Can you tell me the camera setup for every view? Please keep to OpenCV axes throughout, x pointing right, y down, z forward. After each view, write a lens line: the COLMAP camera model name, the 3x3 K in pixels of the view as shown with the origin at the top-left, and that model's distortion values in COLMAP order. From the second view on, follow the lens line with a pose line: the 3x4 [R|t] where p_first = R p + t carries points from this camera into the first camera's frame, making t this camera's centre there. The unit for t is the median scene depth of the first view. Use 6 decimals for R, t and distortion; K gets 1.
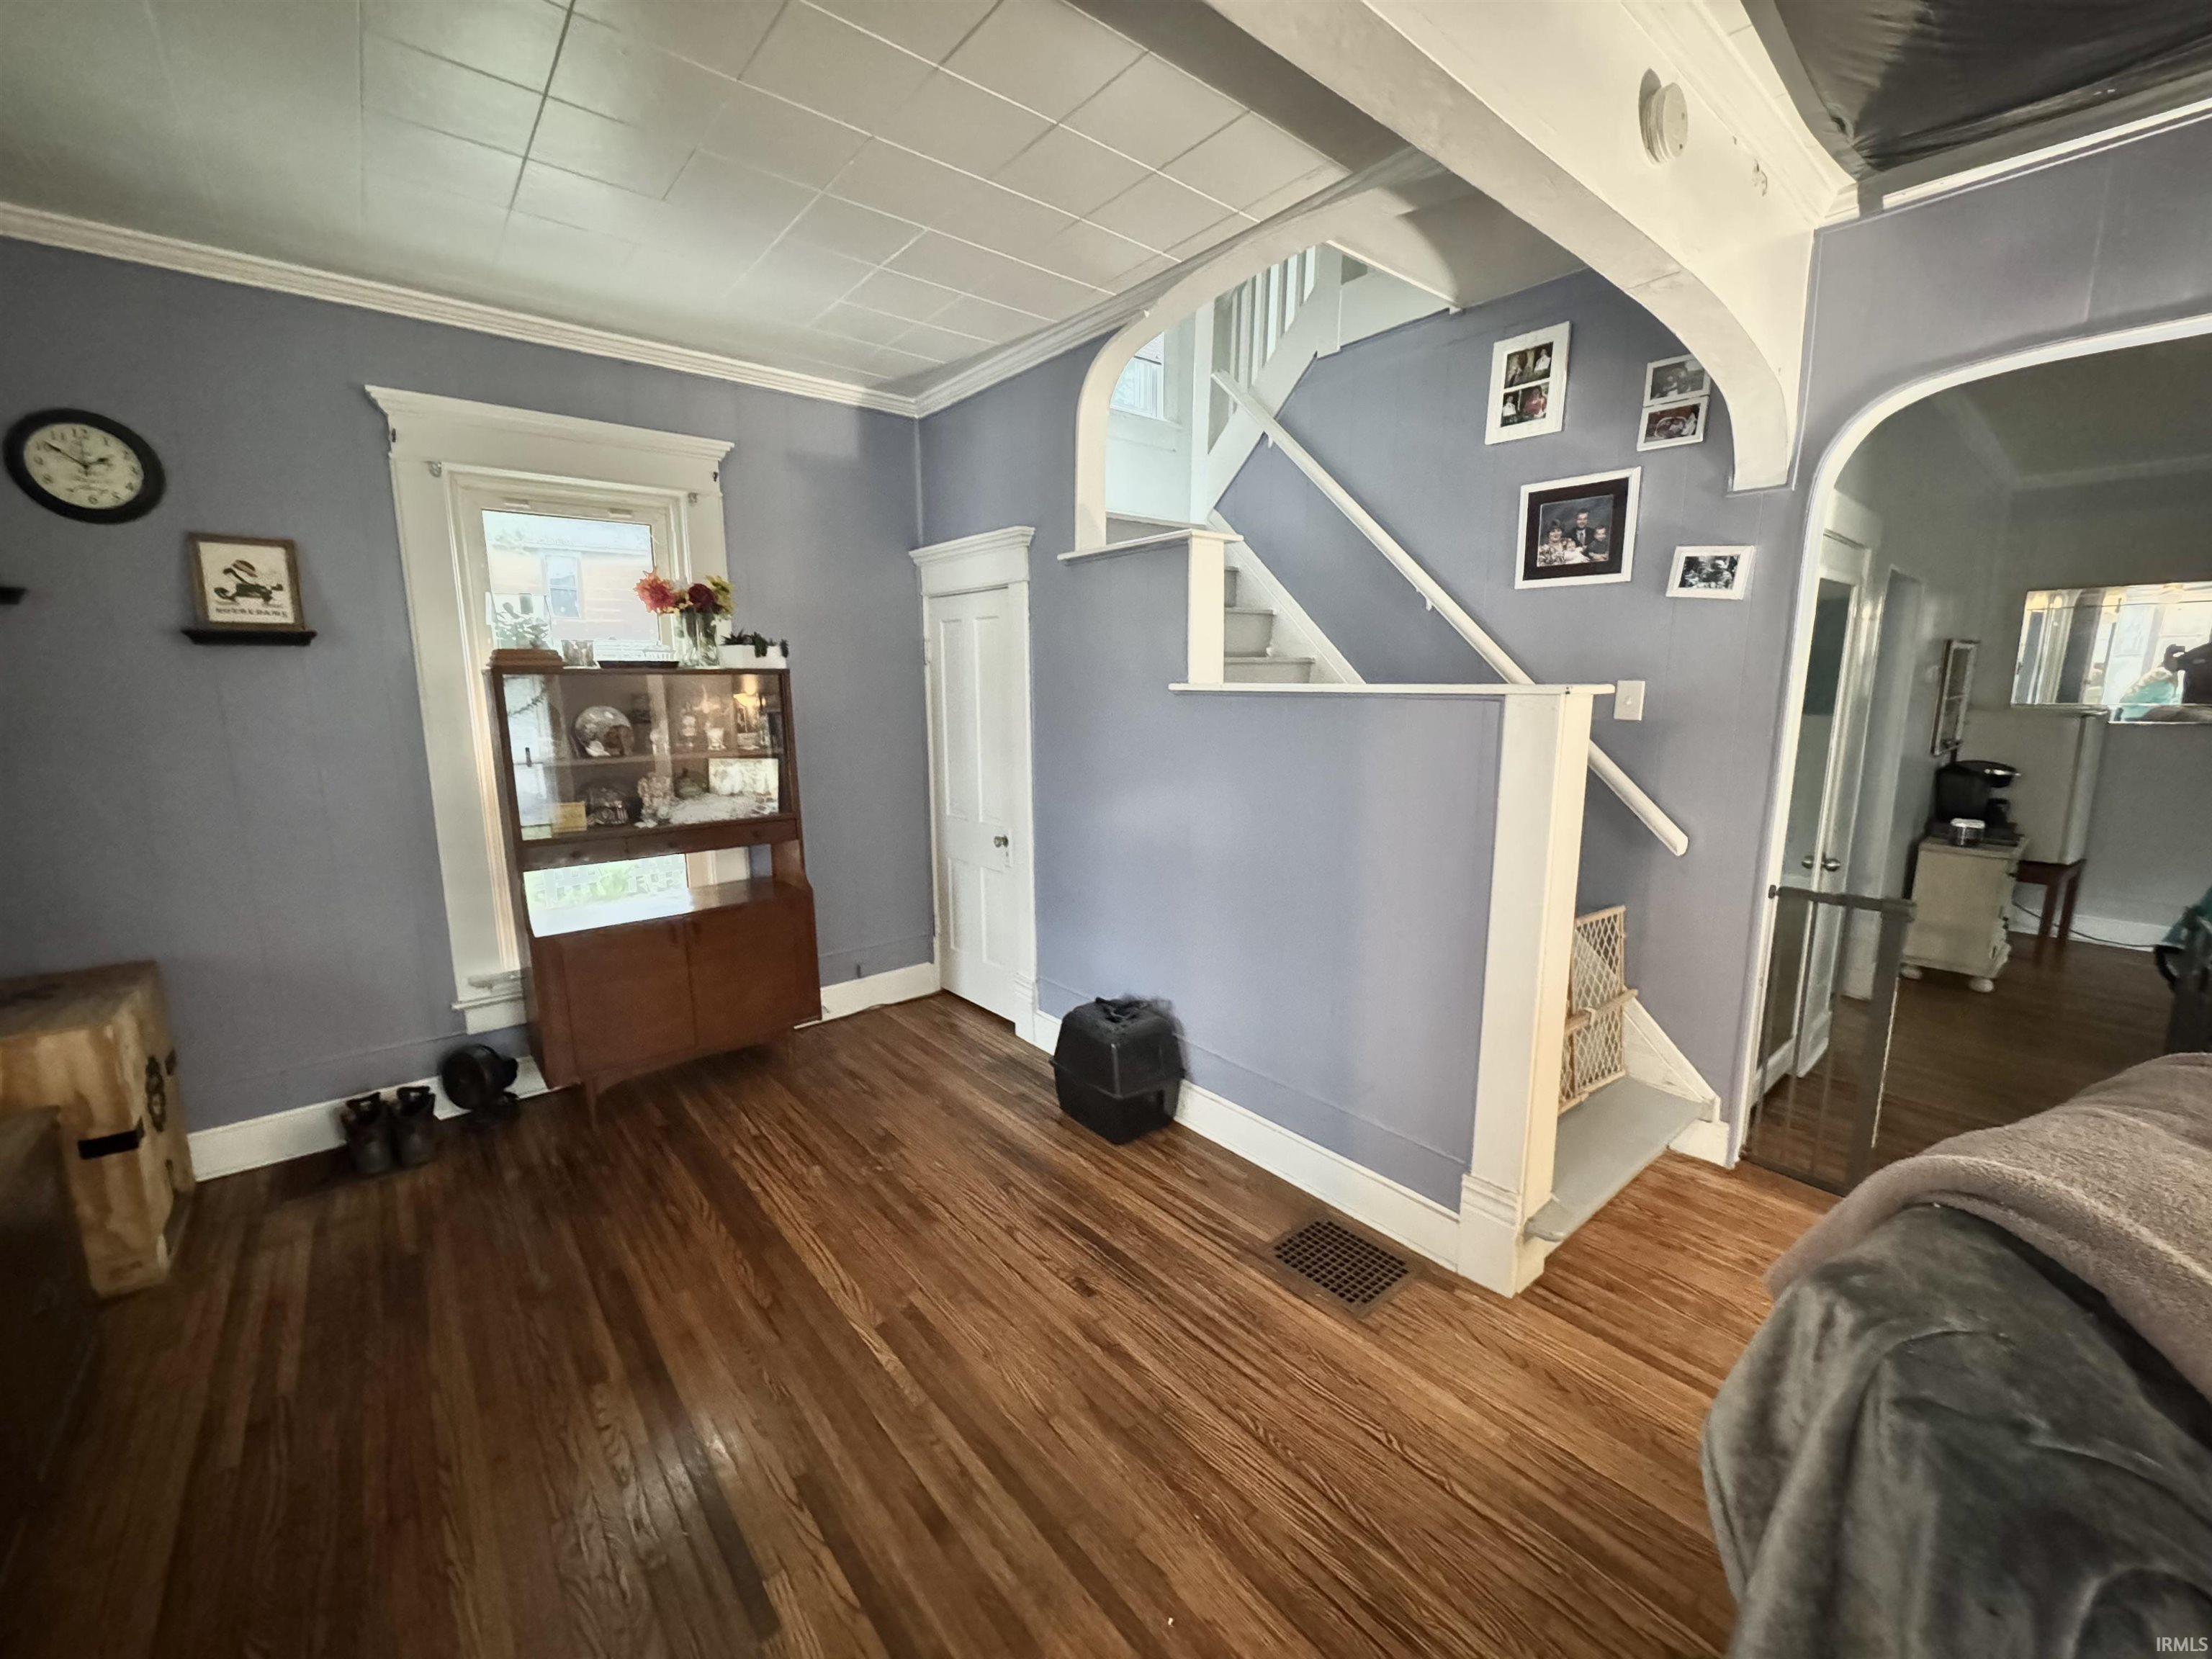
lens RADIAL K [[885.2, 0, 1101.9], [0, 885.2, 830.5], [0, 0, 1]] dist [-0.004764, -0.000230]
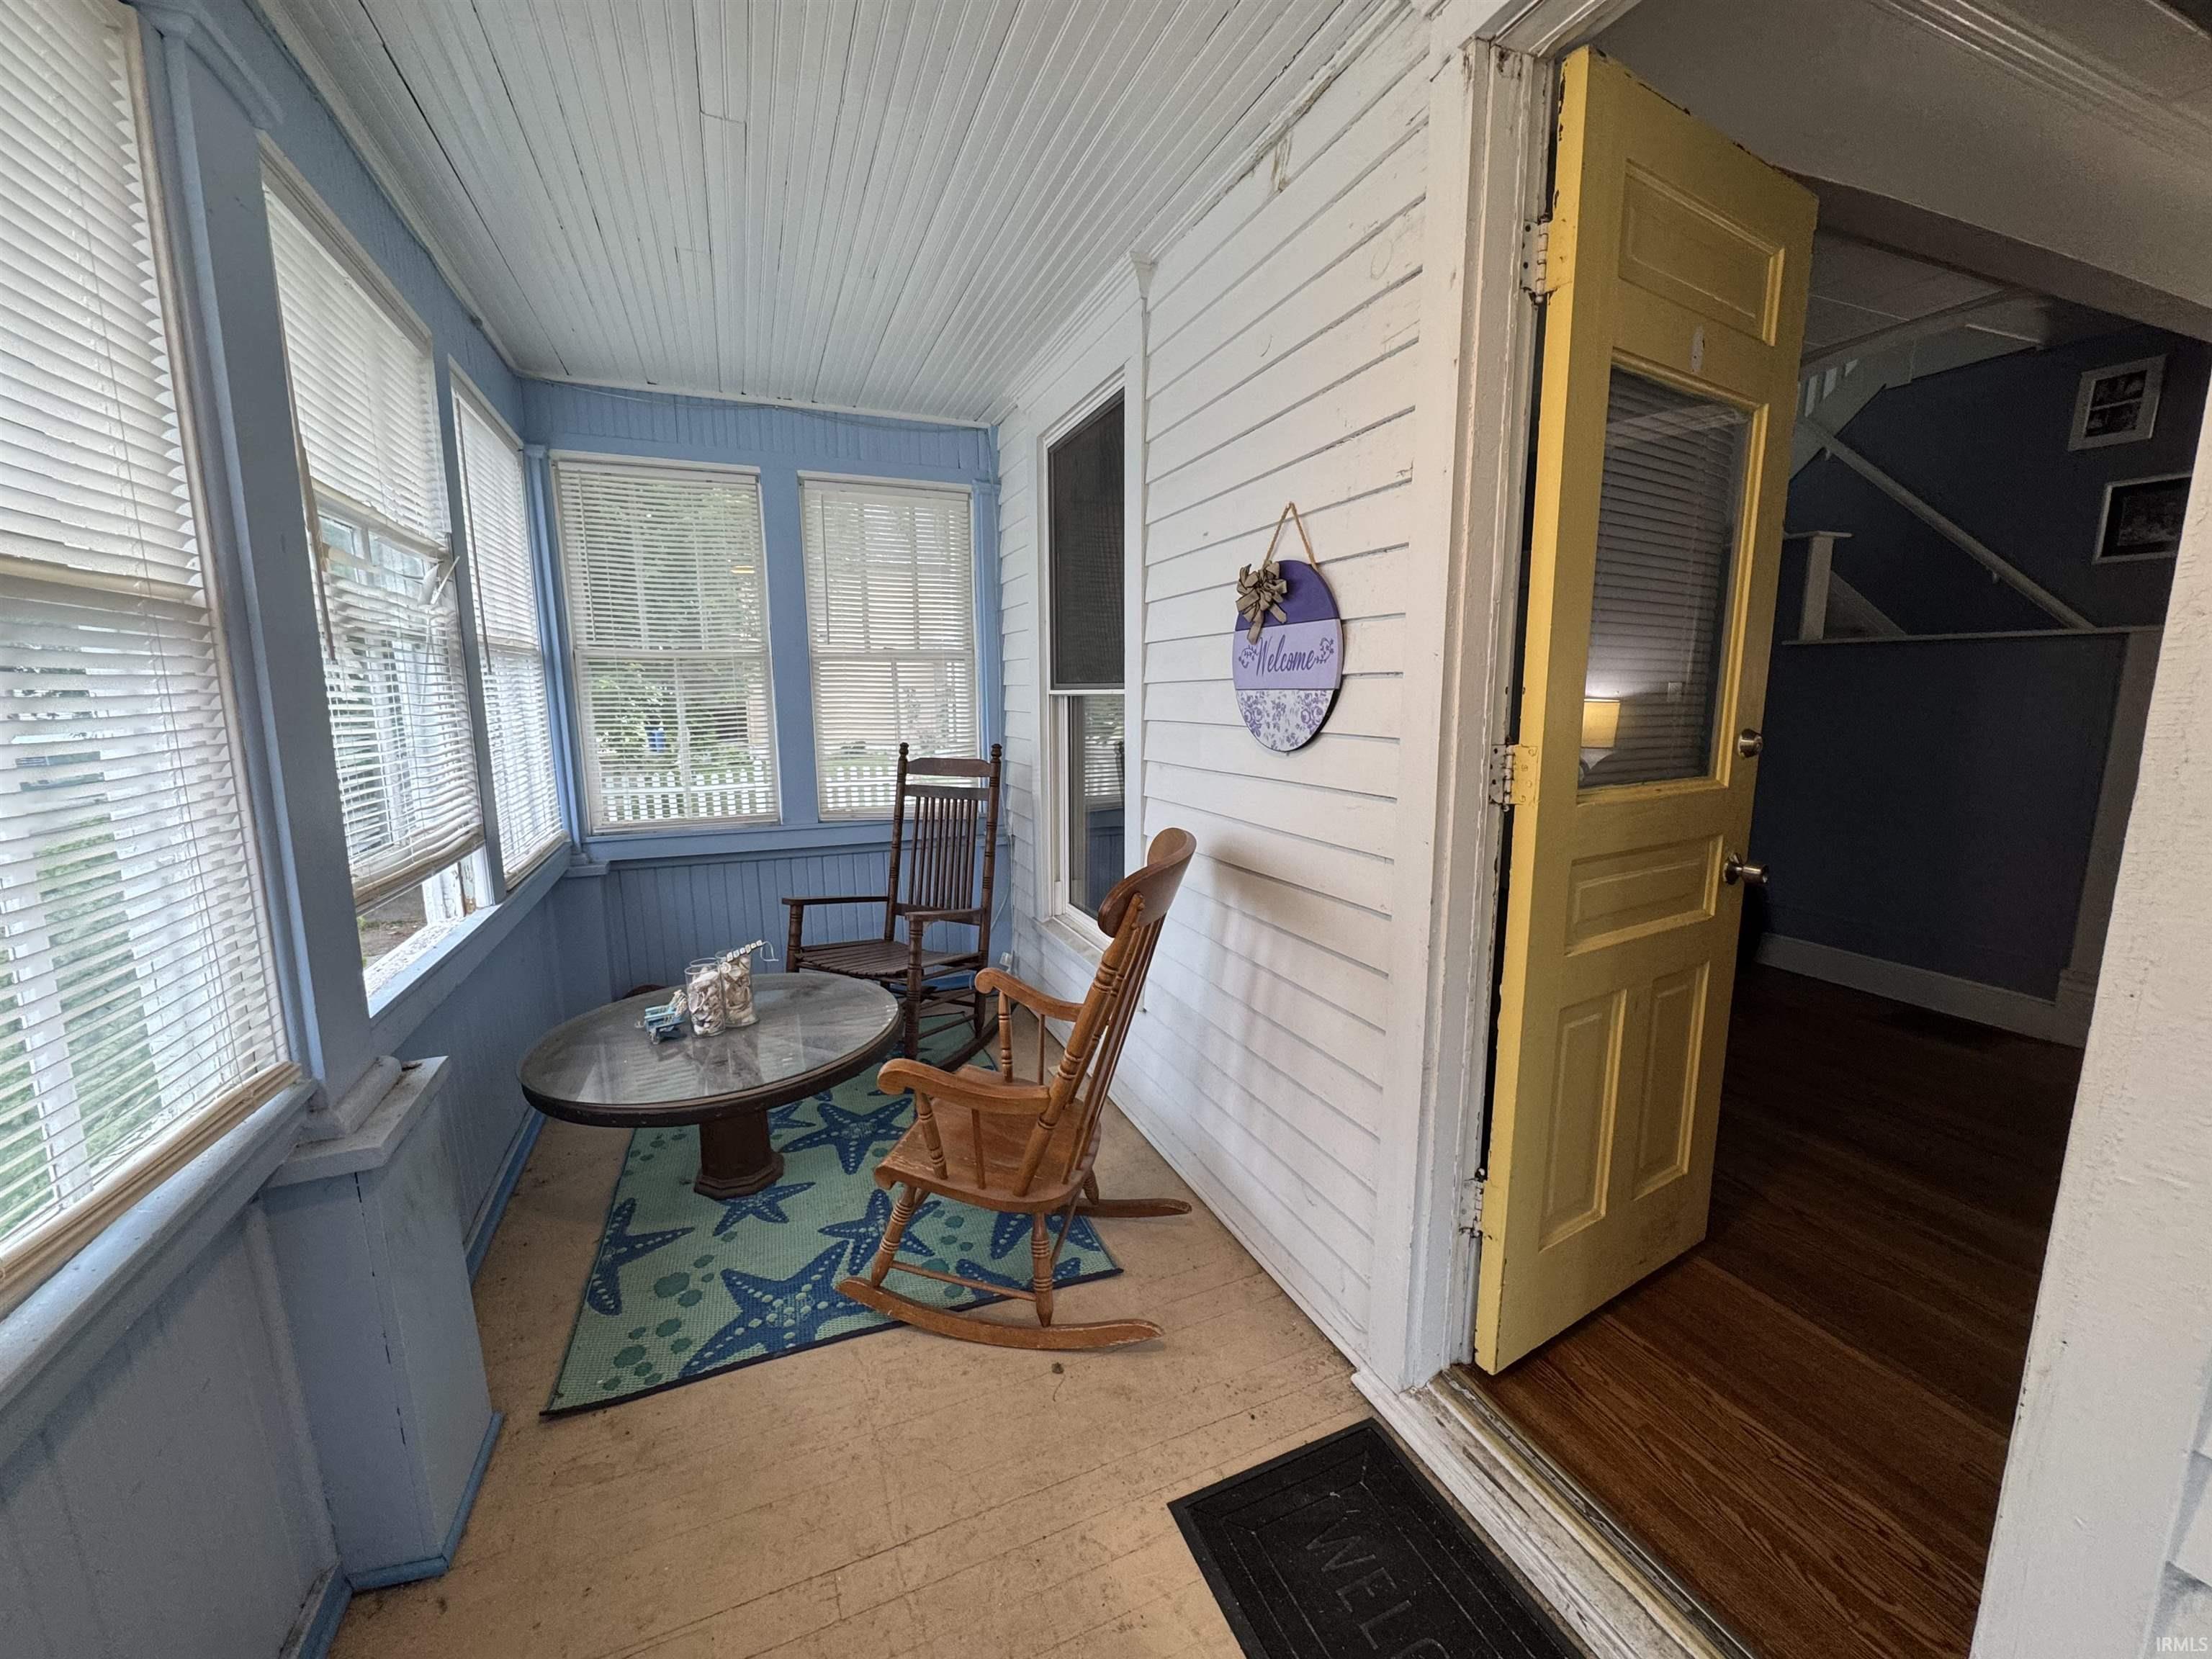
lens RADIAL K [[885.2, 0, 1115.4], [0, 885.2, 826.4], [0, 0, 1]] dist [-0.004764, -0.000230]
pose [[0.958076, 0.053327, -0.281506, -0.513337], [-0.056467, 0.998400, -0.003046, 0.190815], [0.280893, 0.018814, 0.959555, -0.611719]]
